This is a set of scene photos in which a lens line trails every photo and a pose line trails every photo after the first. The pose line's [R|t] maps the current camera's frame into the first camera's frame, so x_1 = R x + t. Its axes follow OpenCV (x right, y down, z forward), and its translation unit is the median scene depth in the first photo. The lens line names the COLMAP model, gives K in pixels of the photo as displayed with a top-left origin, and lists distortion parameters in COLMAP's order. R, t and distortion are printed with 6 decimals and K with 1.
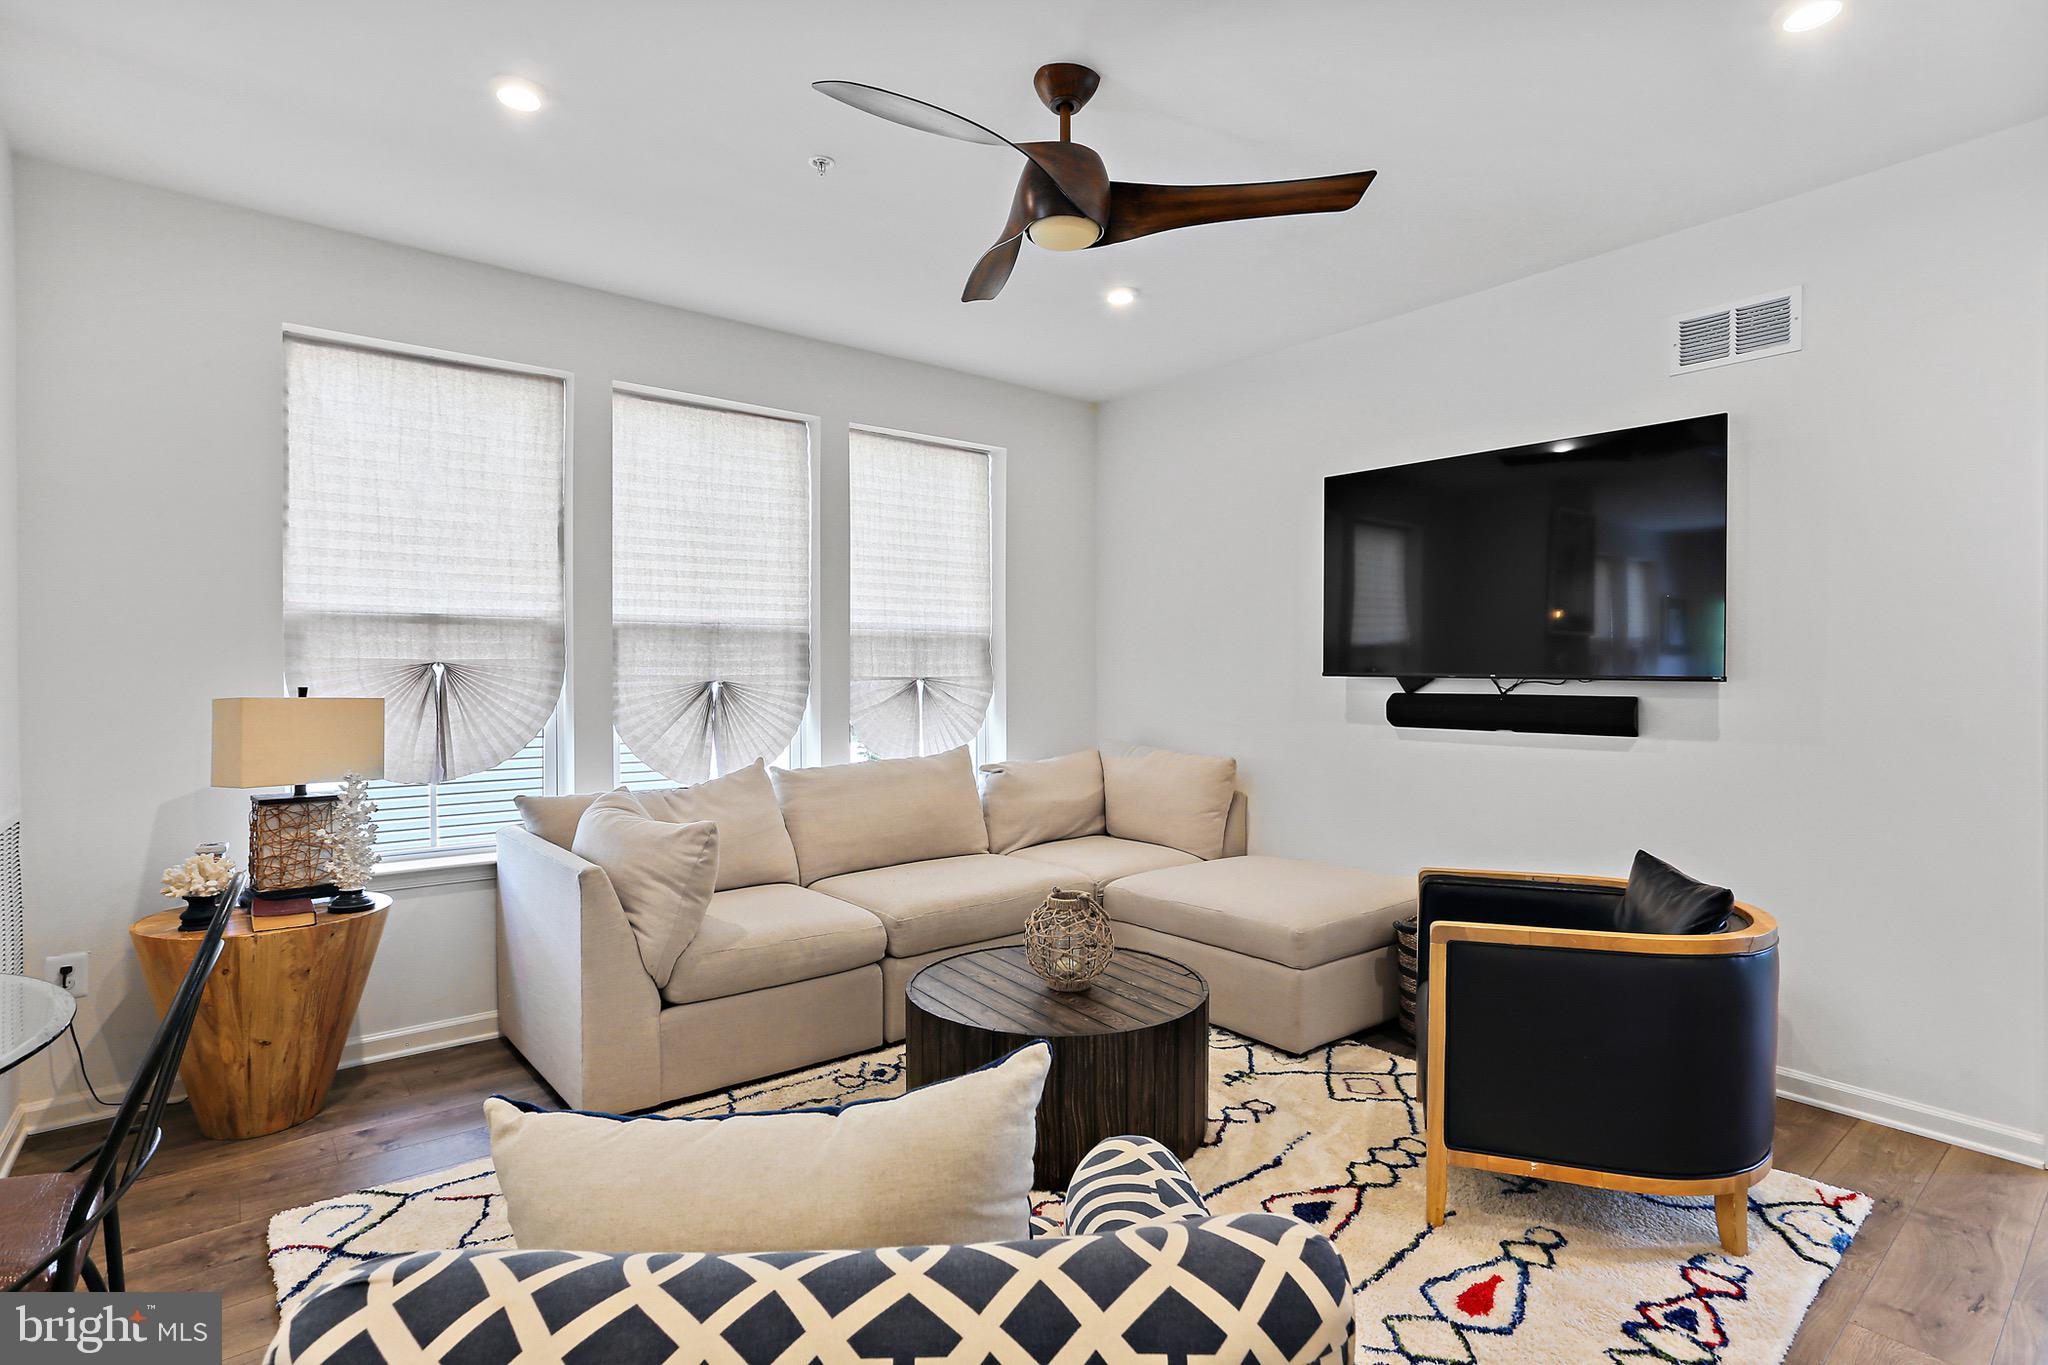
lens RADIAL K [[1016.2, 0, 1027.9], [0, 1016.2, 666.1], [0, 0, 1]] dist [-0.024003, 0.016866]
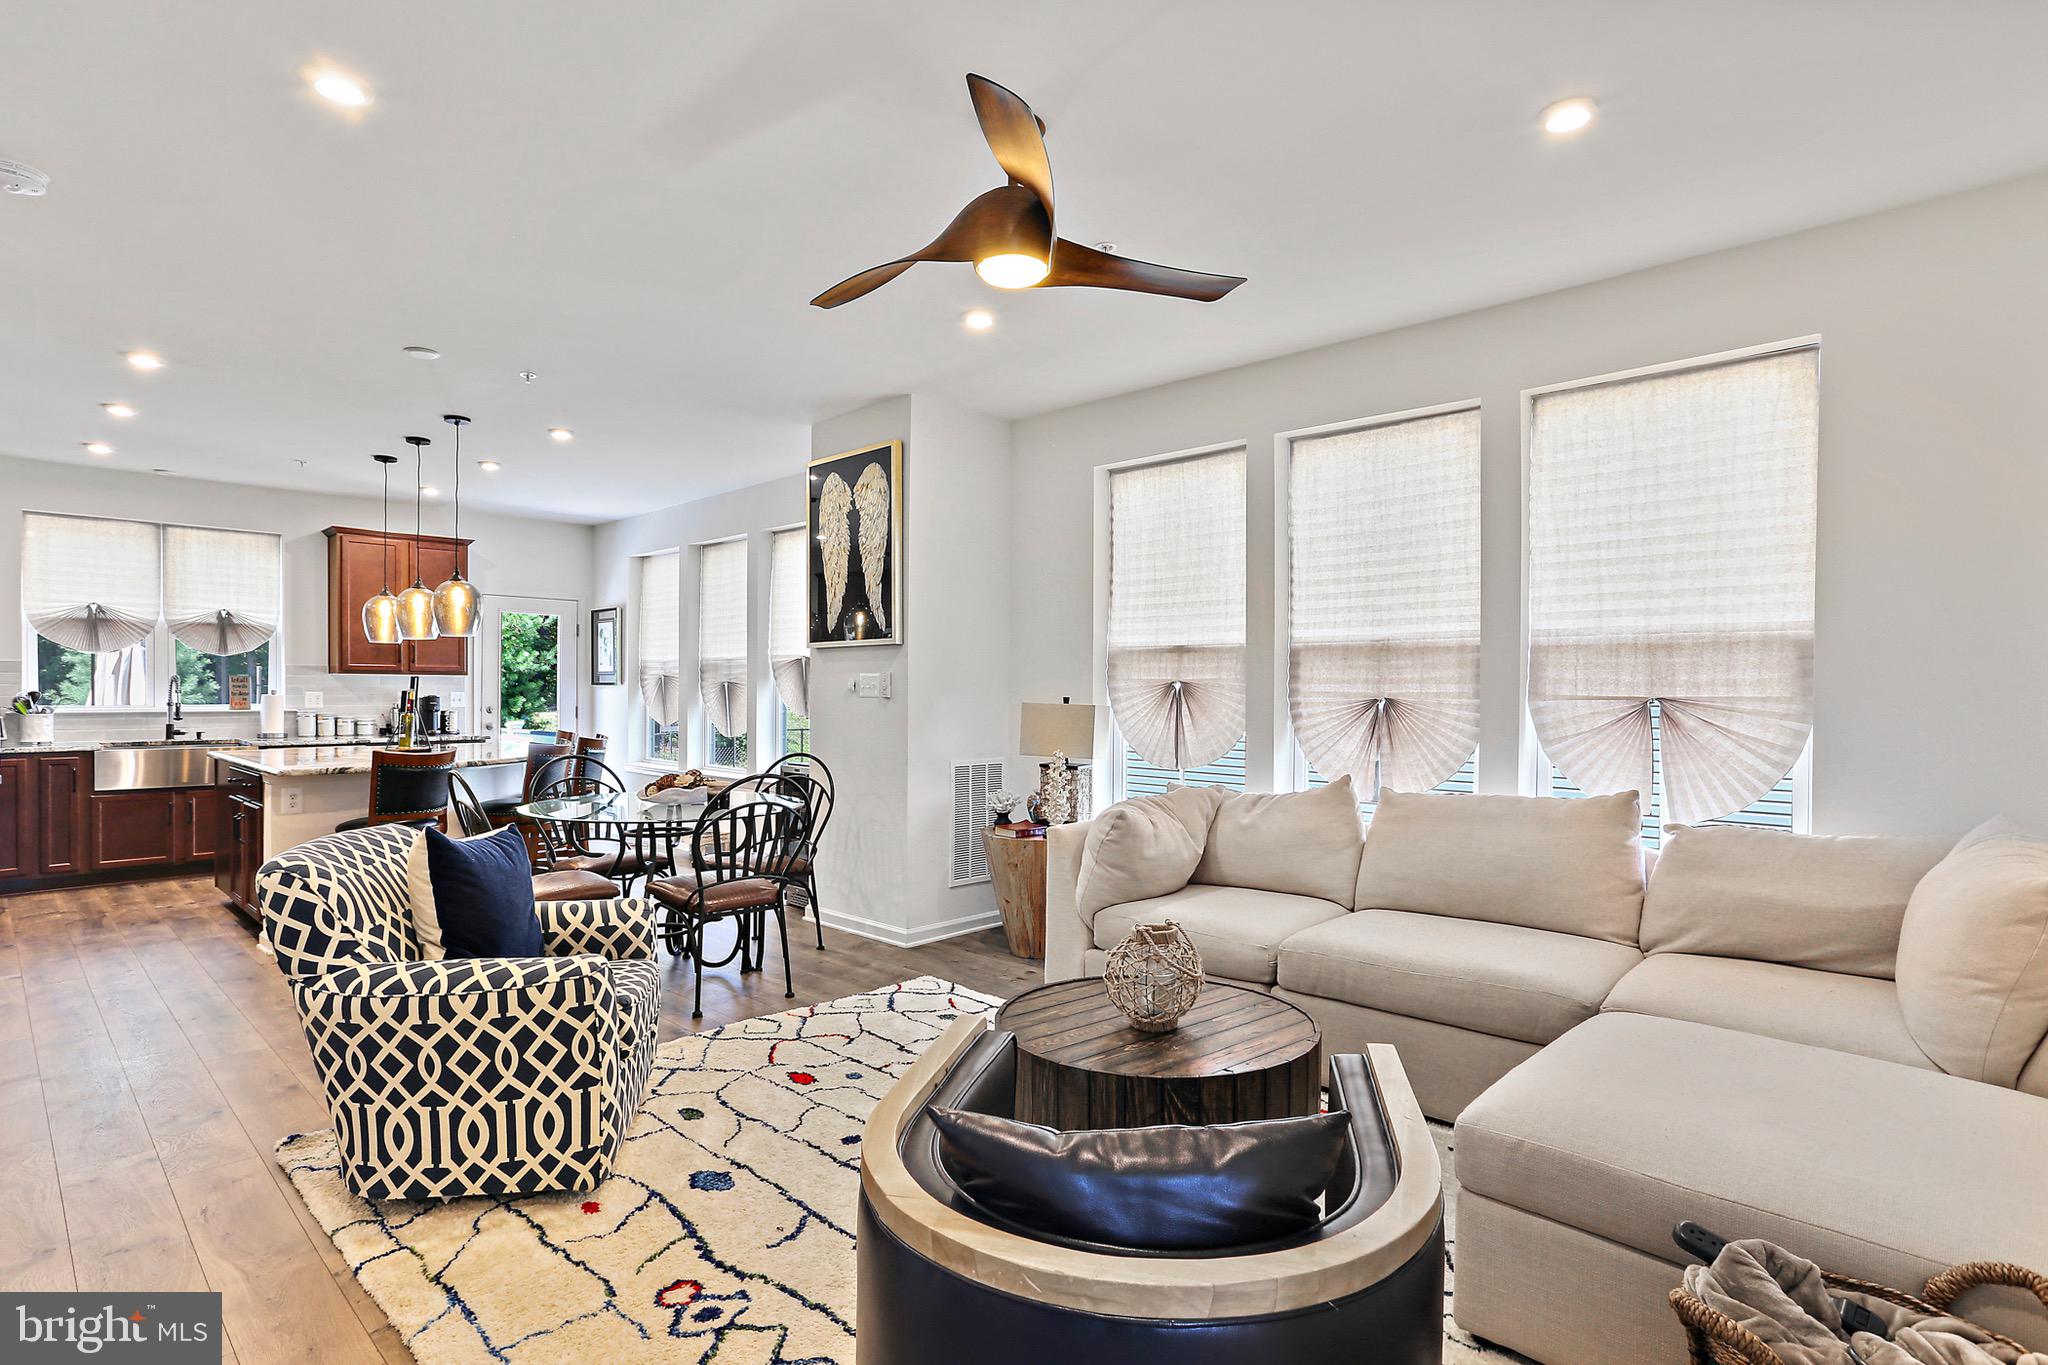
lens RADIAL K [[1024.8, 0, 961.7], [0, 1024.8, 688.8], [0, 0, 1]] dist [-0.011278, 0.000588]
pose [[0.106381, 0.003365, -0.994320, 0.669215], [0.002515, 0.999990, 0.003653, 0.000880], [0.994322, -0.002889, 0.106372, 0.494968]]
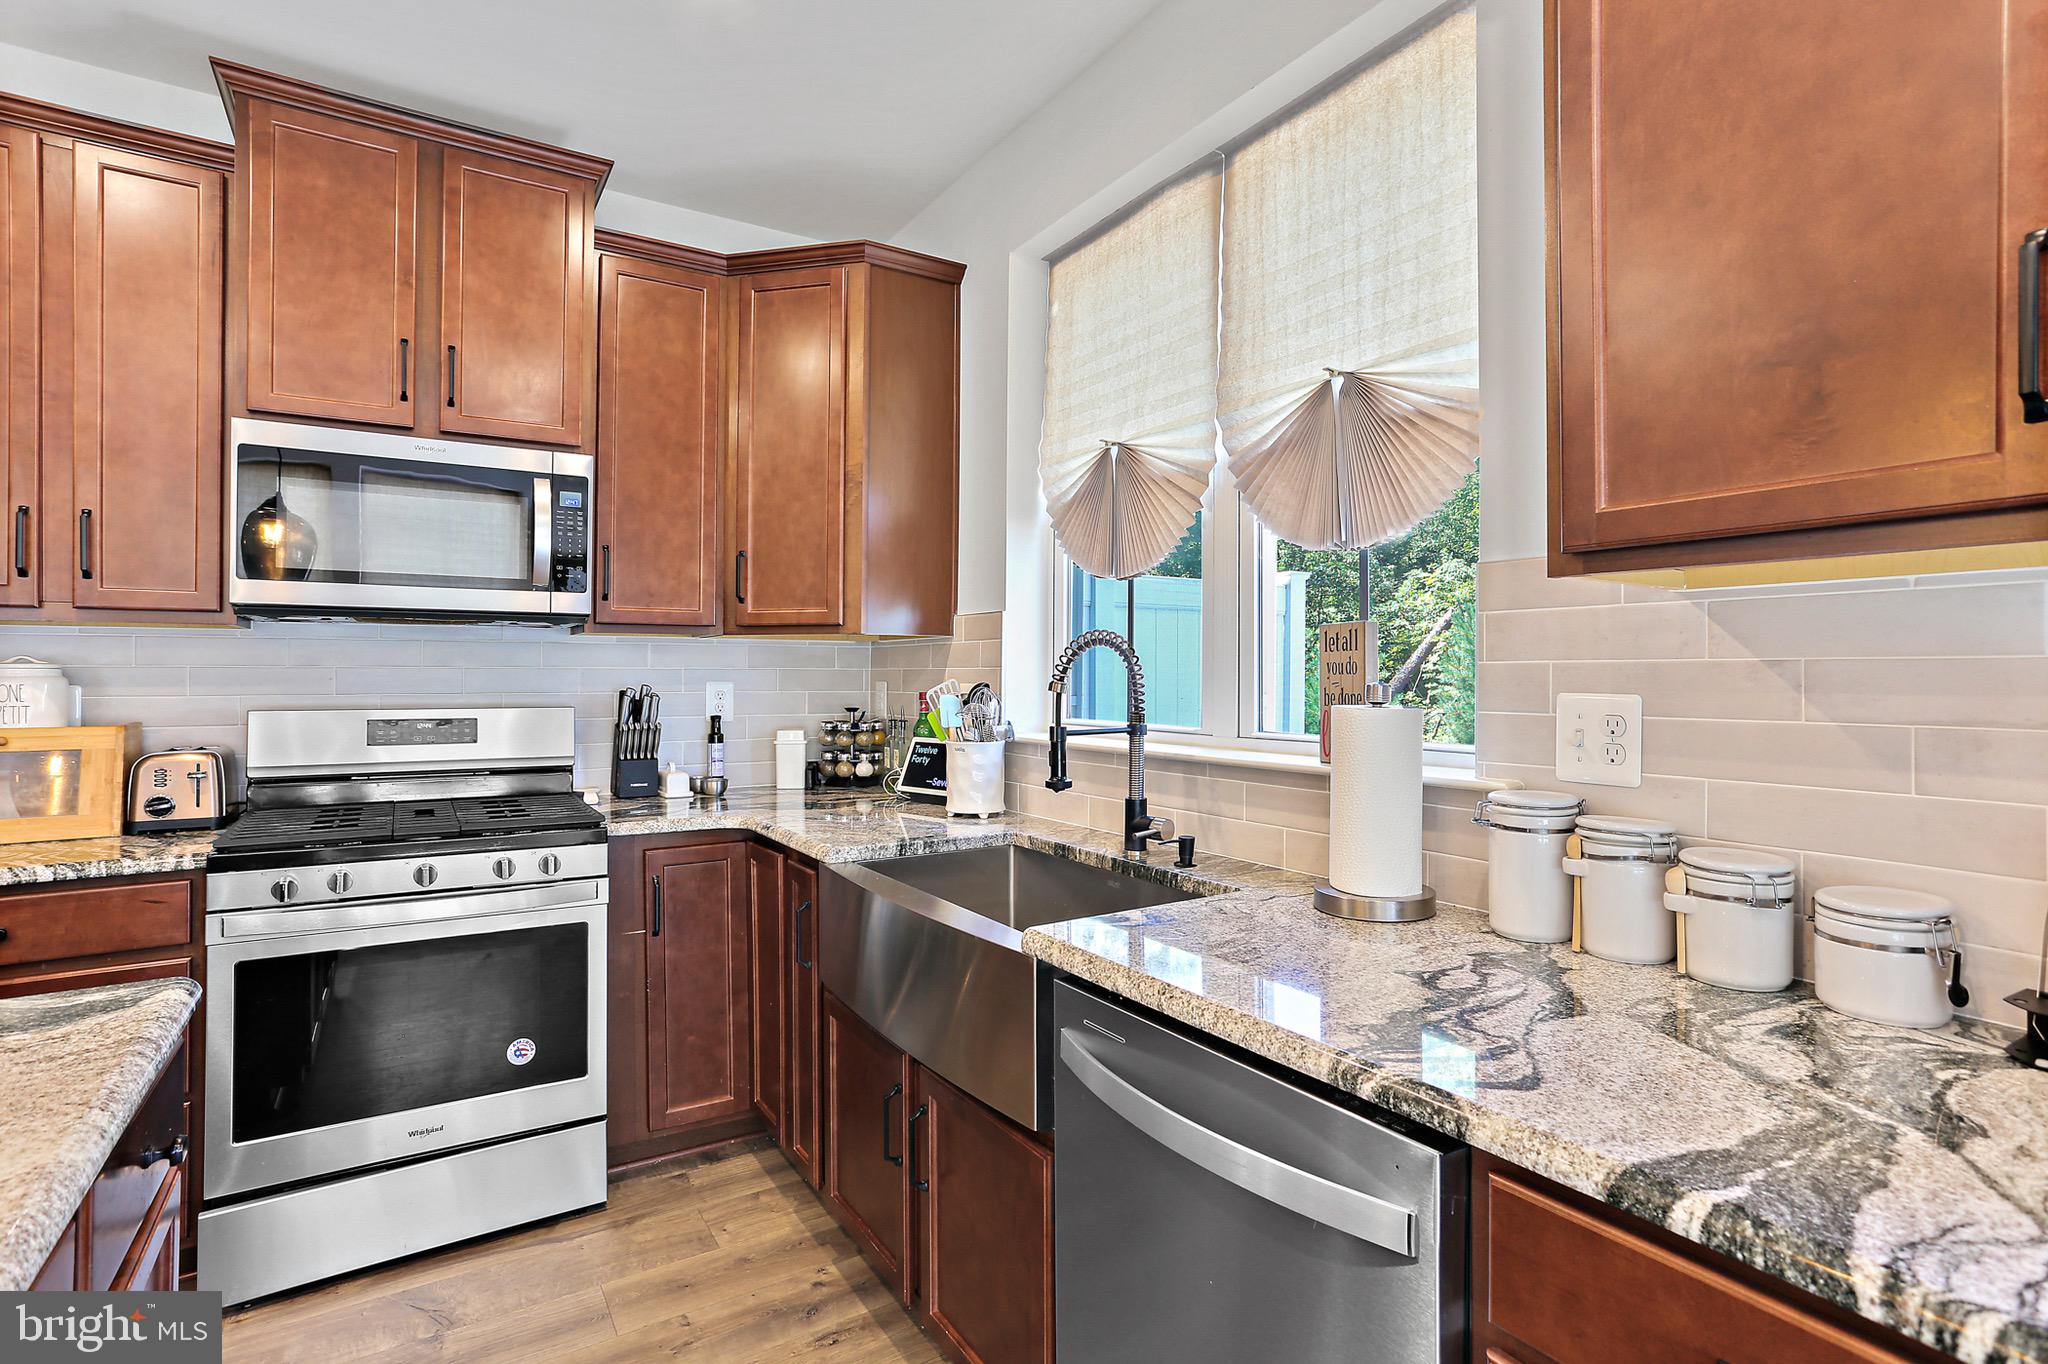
lens RADIAL K [[1016.2, 0, 1035.5], [0, 1016.2, 661.6], [0, 0, 1]] dist [-0.024003, 0.016866]
pose [[-0.994021, 0.000732, 0.109187, -1.224674], [-0.000853, 0.999895, -0.014469, 0.003676], [-0.109186, -0.014476, -0.993916, -0.151009]]
